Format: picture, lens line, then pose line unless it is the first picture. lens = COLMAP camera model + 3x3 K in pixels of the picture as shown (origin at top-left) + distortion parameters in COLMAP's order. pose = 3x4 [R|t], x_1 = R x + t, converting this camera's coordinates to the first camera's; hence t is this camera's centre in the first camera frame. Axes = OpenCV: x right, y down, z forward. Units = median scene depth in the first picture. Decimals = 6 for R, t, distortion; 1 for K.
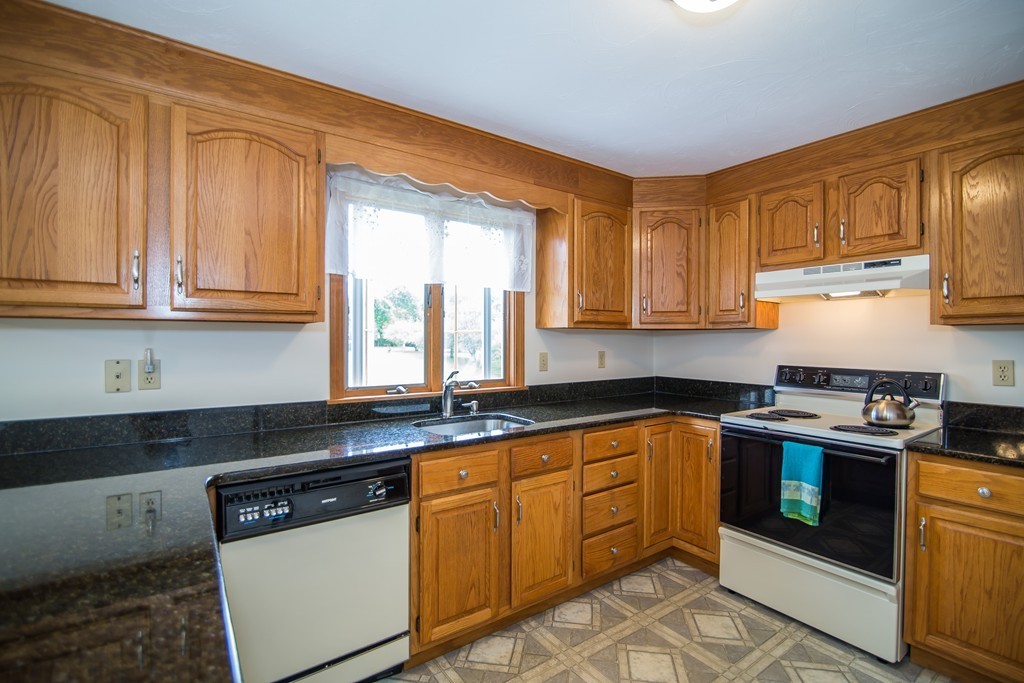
lens RADIAL K [[475.8, 0, 513.4], [0, 475.8, 340.2], [0, 0, 1]] dist [-0.019637, 0.000162]
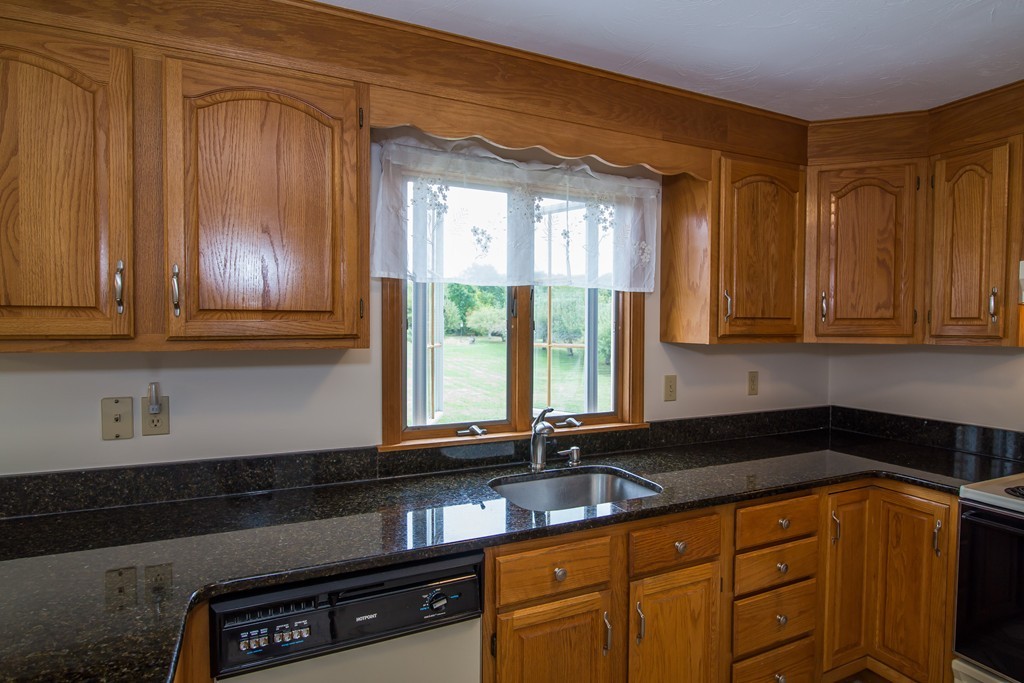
lens RADIAL K [[551.4, 0, 511.7], [0, 551.4, 340.8], [0, 0, 1]] dist [-0.012737, -0.000443]
pose [[0.982318, 0.008087, -0.187046, -0.023462], [-0.003277, 0.999656, 0.026012, -0.063046], [0.187192, -0.024939, 0.982007, 0.185566]]
